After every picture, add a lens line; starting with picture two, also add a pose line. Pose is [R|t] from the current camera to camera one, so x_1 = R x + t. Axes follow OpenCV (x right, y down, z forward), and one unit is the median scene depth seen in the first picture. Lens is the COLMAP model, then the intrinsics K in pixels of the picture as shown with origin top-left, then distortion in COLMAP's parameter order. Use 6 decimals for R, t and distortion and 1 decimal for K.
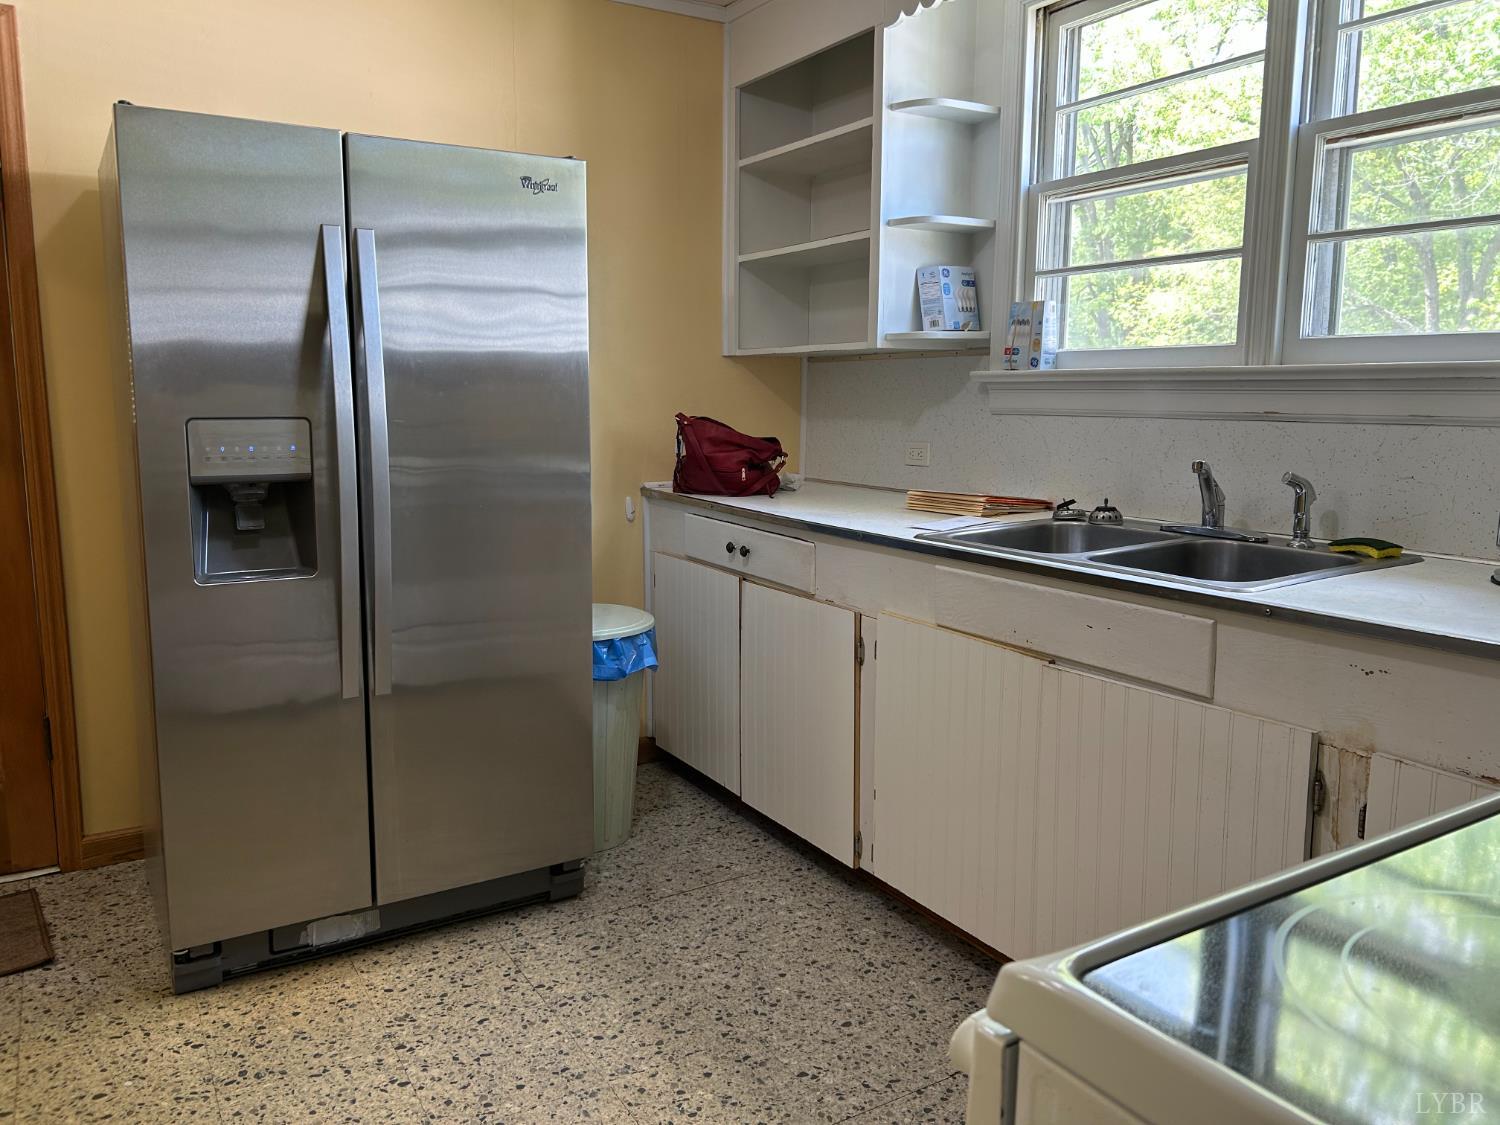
lens RADIAL K [[1140.0, 0, 749.3], [0, 1140.0, 552.7], [0, 0, 1]] dist [0.067078, -0.068512]
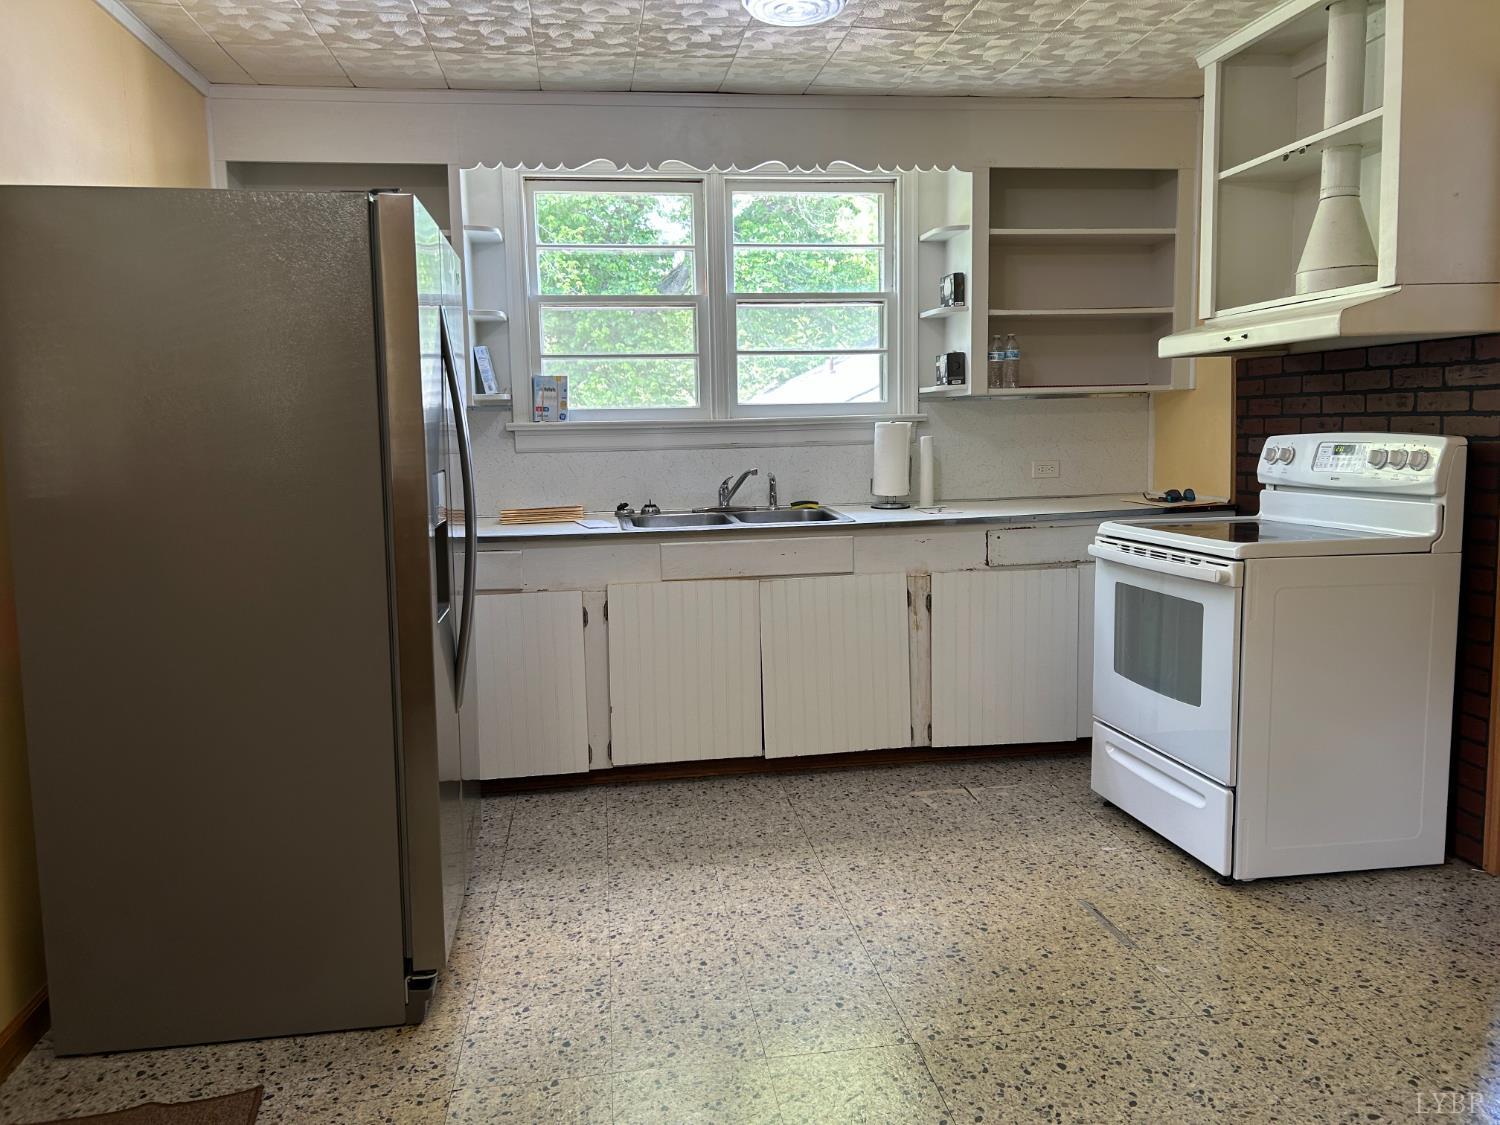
lens RADIAL K [[1140.0, 0, 749.3], [0, 1140.0, 552.7], [0, 0, 1]] dist [0.067078, -0.068512]
pose [[0.379658, -0.116855, 0.917717, -1.233077], [0.155529, 0.985934, 0.061199, -0.053305], [-0.911960, 0.119497, 0.392492, 0.256888]]
